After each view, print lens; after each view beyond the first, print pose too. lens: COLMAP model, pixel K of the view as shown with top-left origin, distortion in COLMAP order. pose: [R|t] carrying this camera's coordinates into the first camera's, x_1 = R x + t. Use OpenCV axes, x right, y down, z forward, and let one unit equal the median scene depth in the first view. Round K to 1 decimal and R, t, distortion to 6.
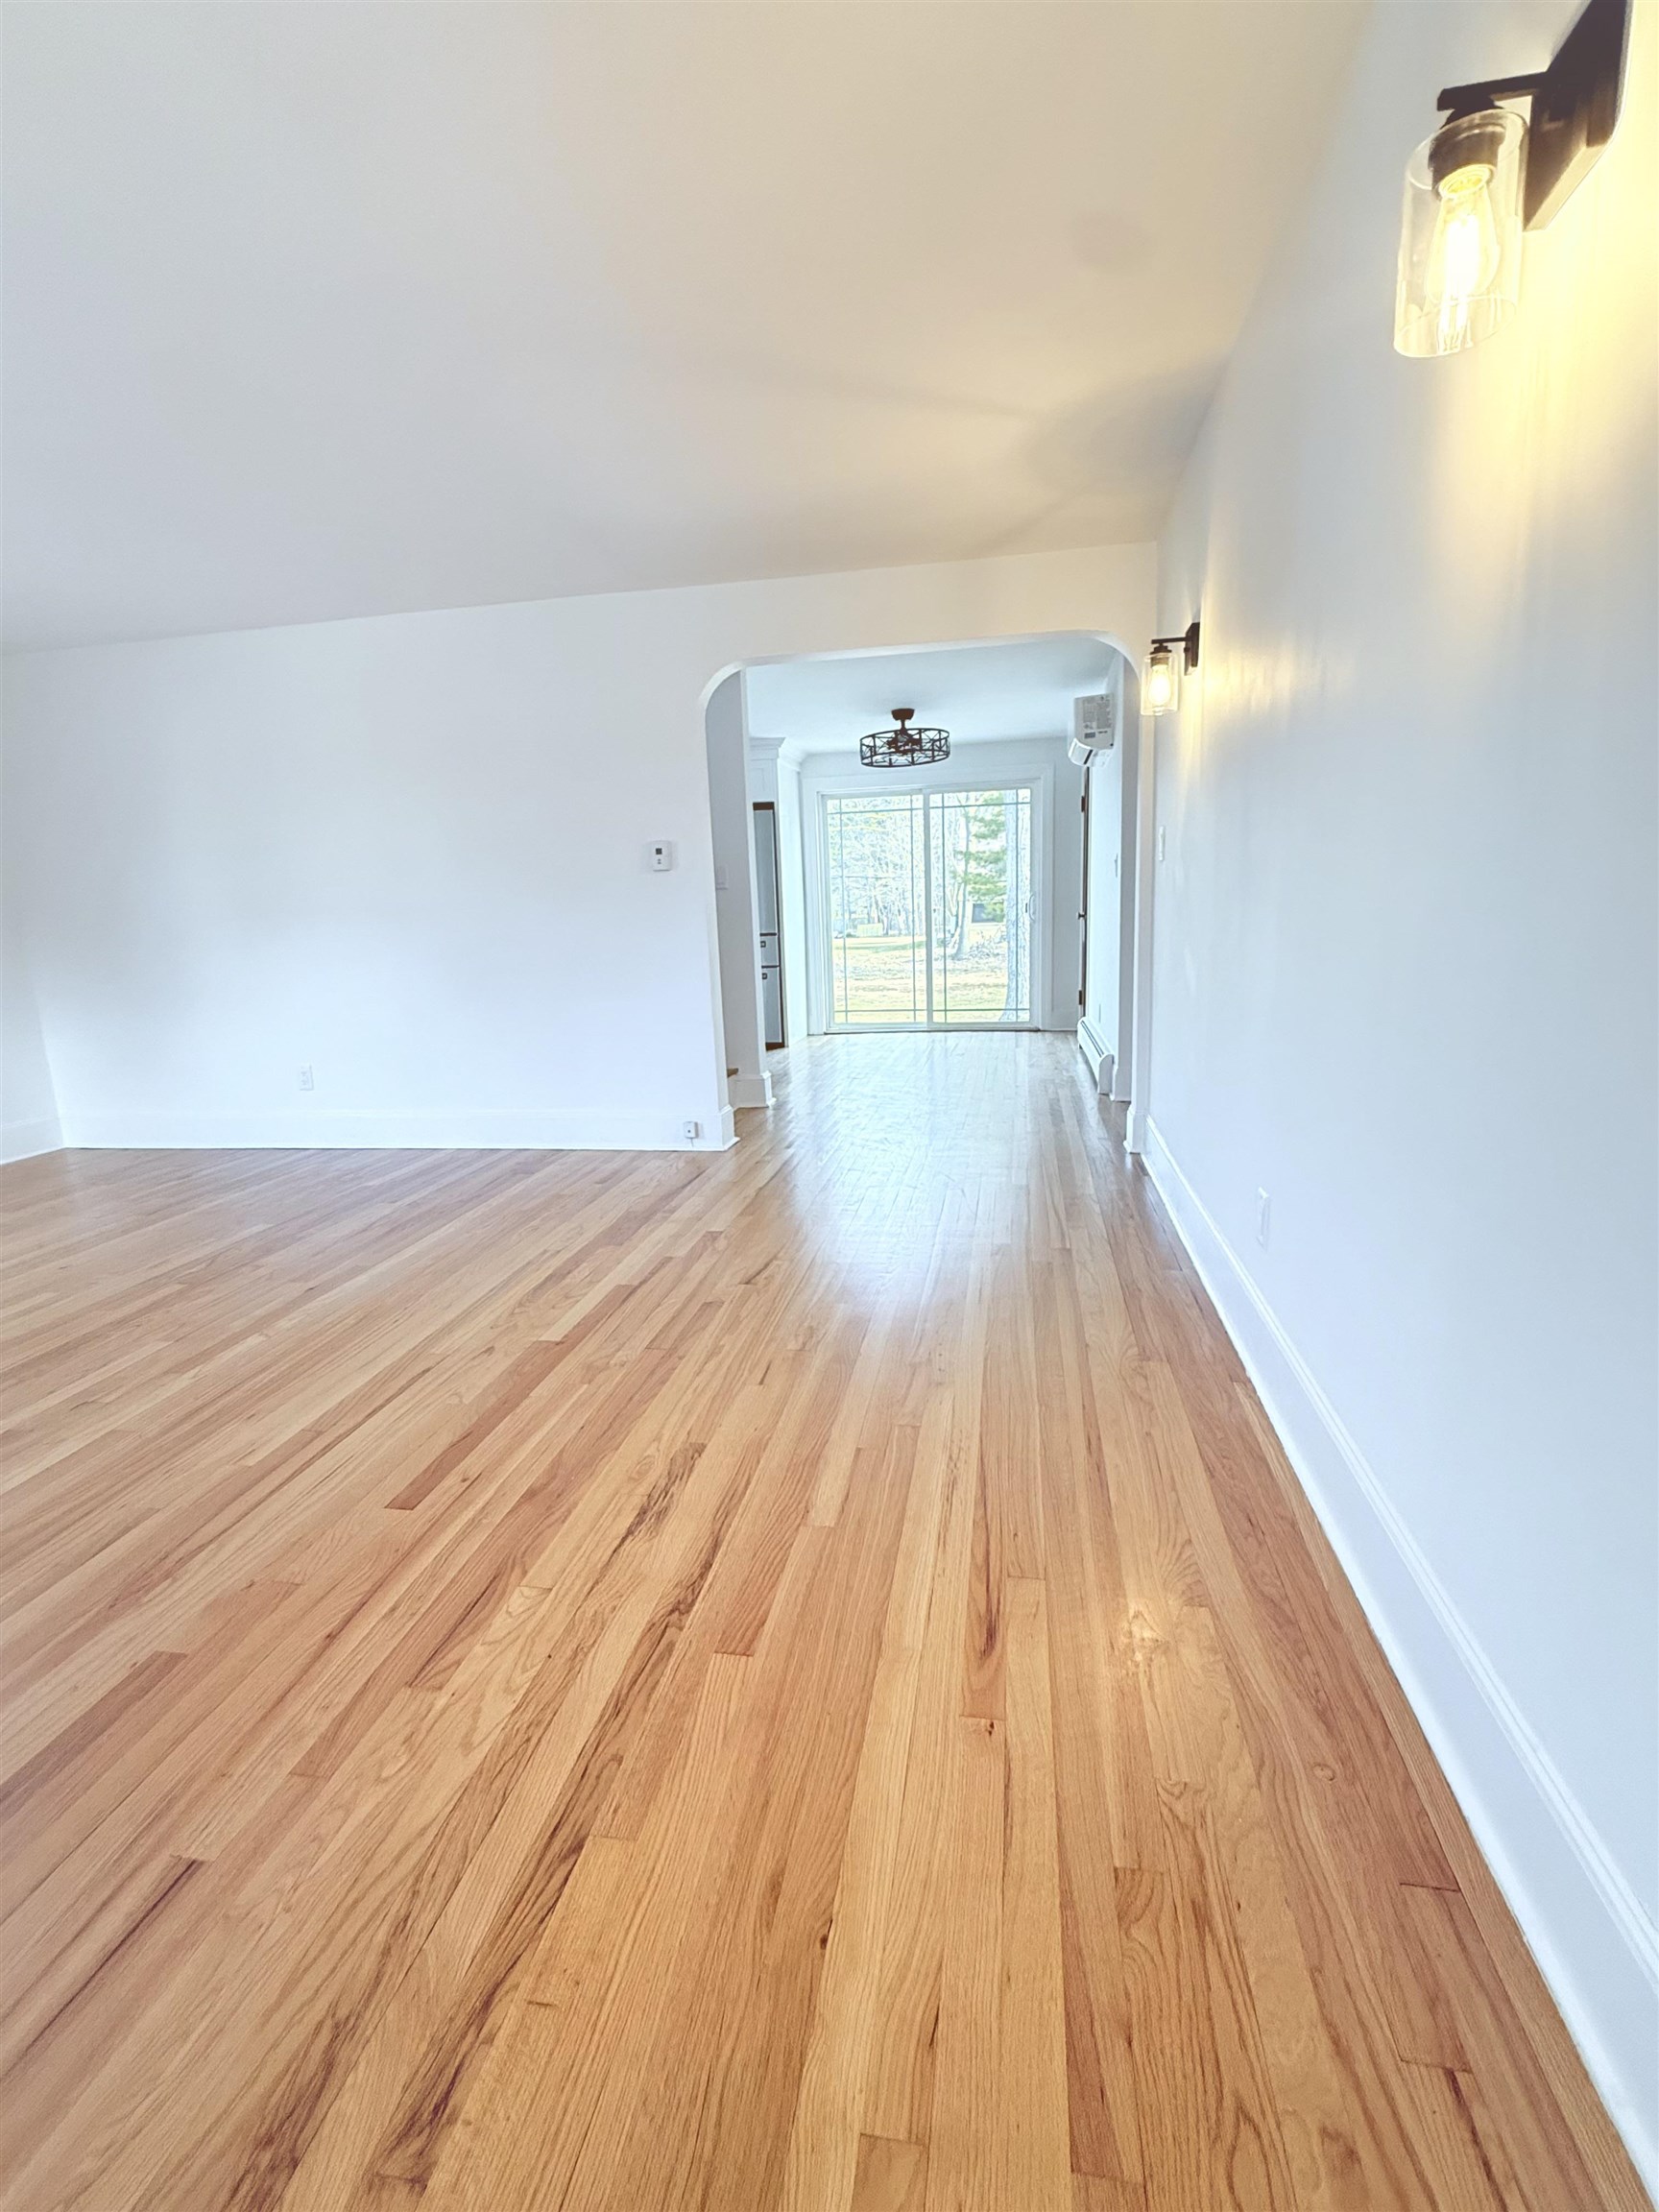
lens RADIAL K [[1006.7, 0, 829.5], [0, 1006.7, 1106.0], [0, 0, 1]] dist [-0.000934, 0.000021]
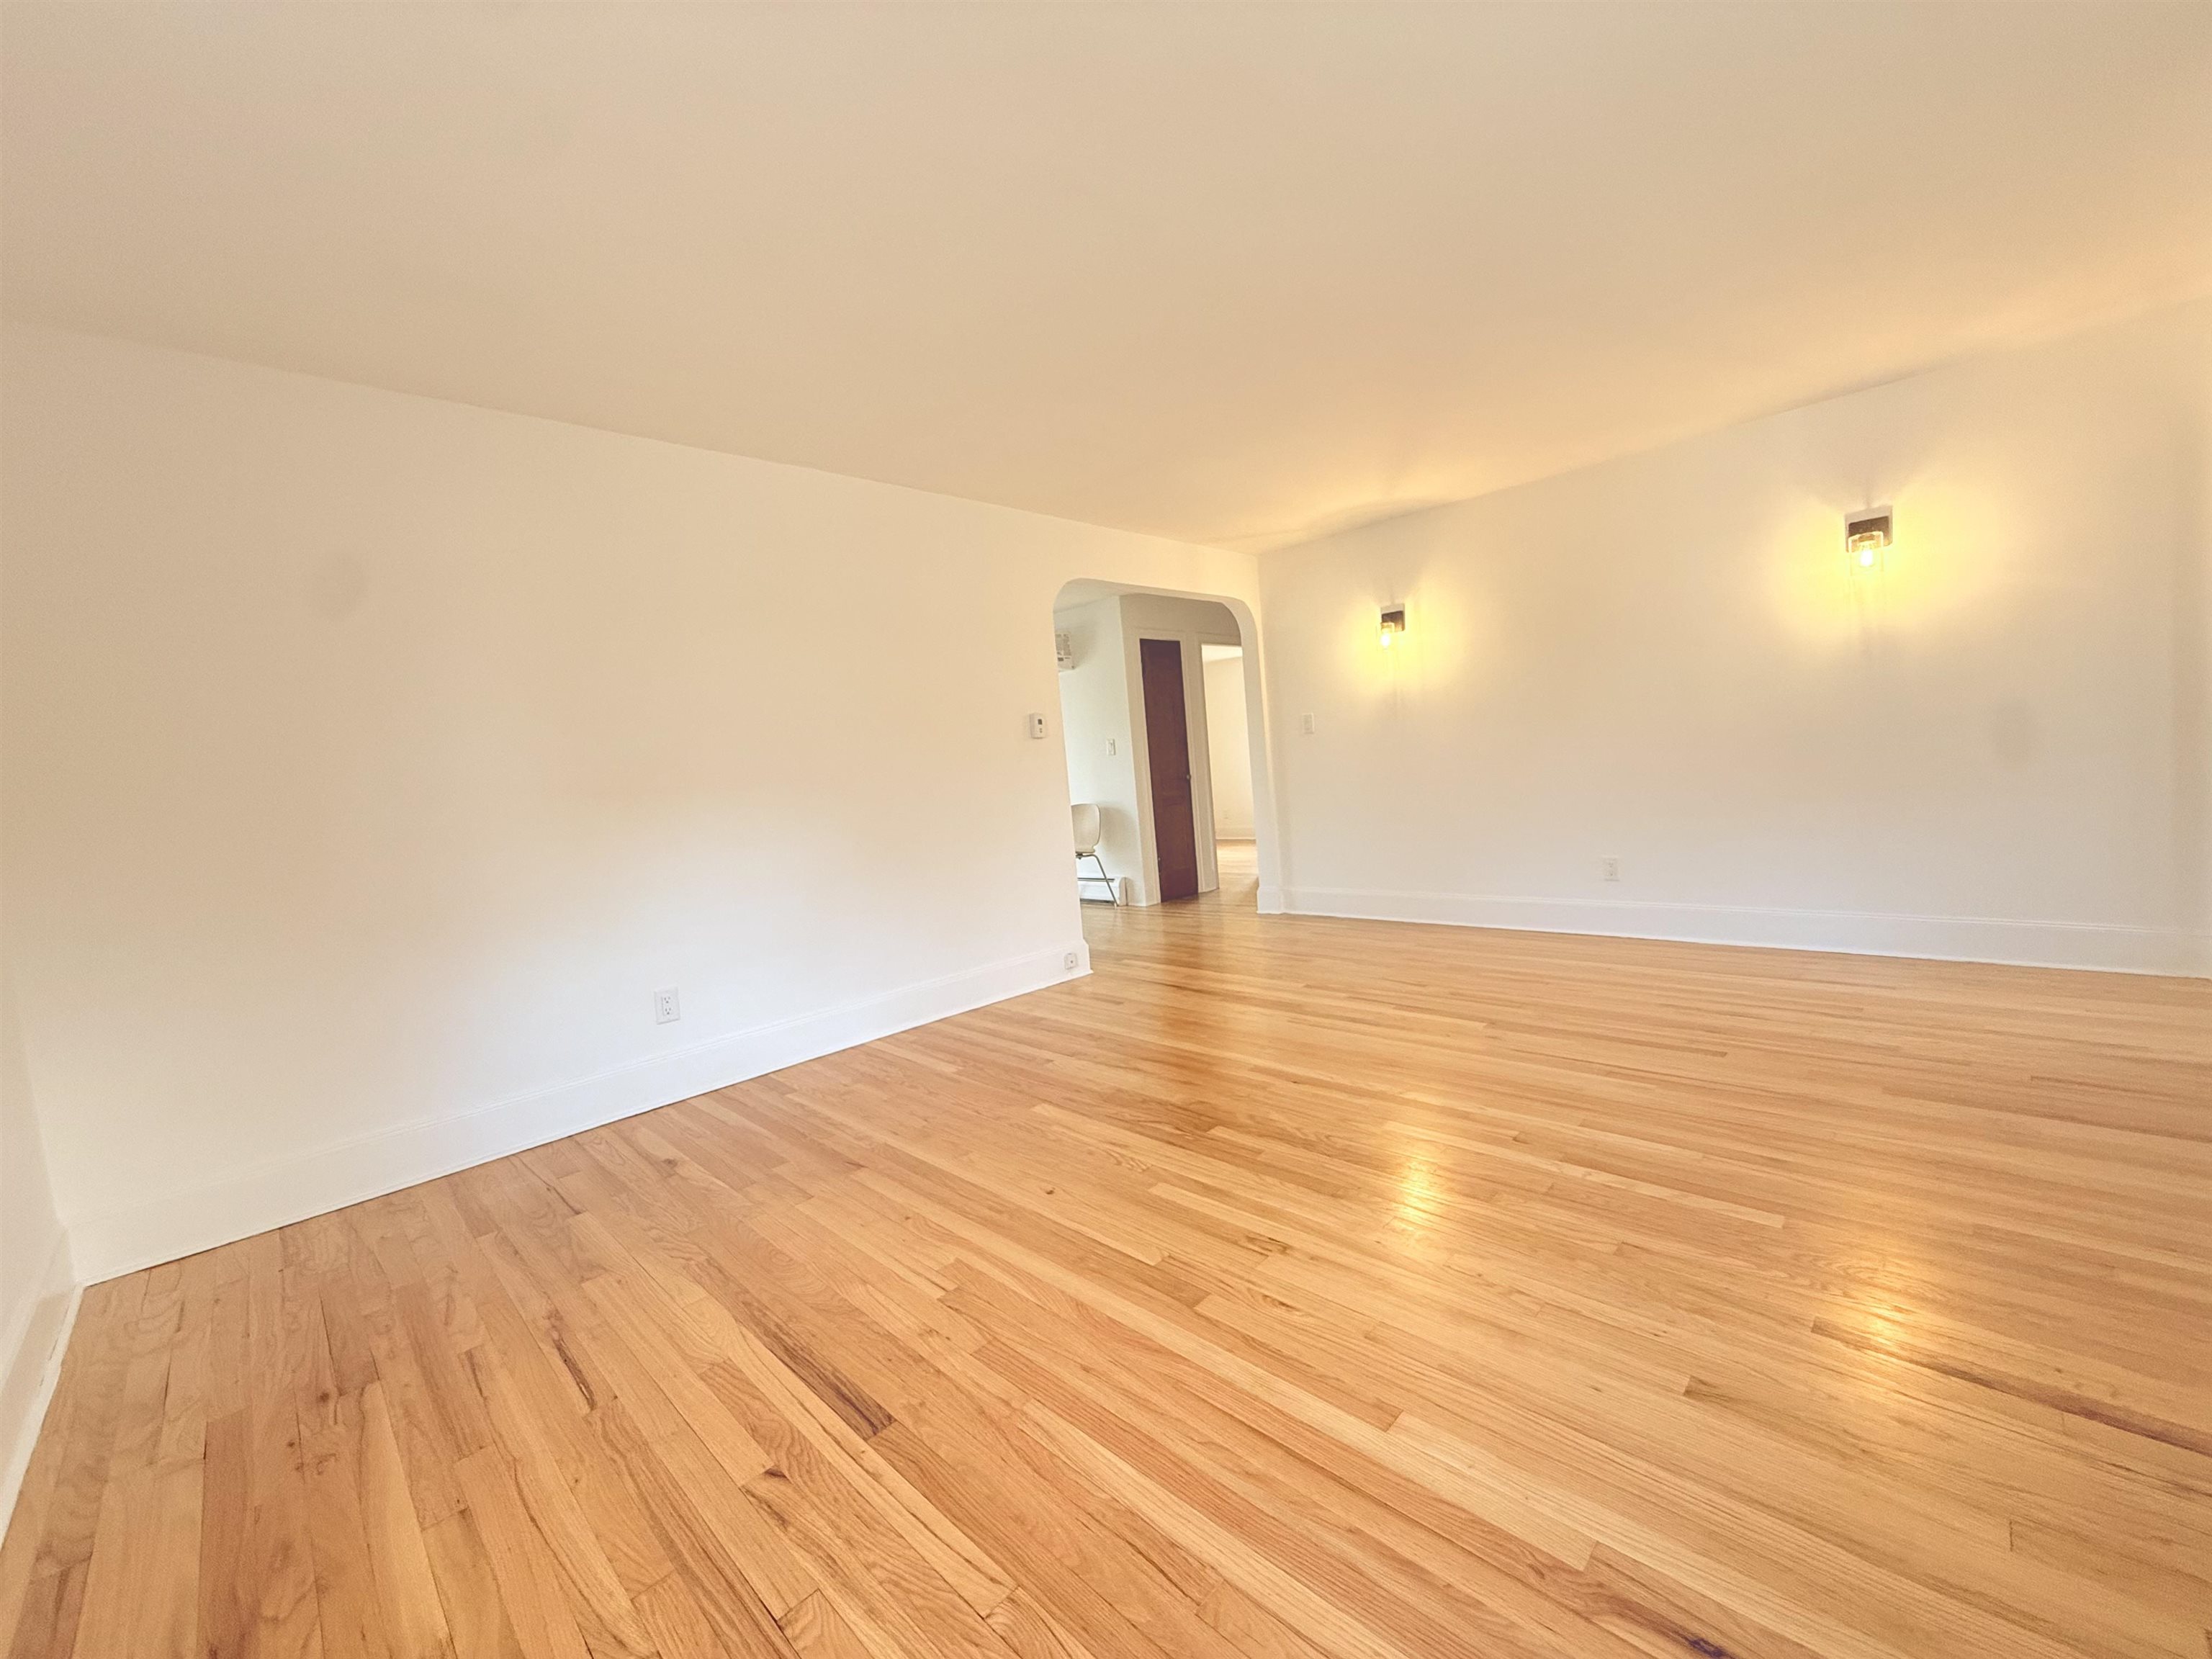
lens RADIAL K [[889.6, 0, 1106.0], [0, 889.6, 829.5], [0, 0, 1]] dist [0.000637, -0.000215]
pose [[0.569546, -0.067168, 0.819210, -1.656103], [0.217889, 0.973338, -0.071680, -0.071117], [-0.792554, 0.219322, 0.568996, 0.651702]]
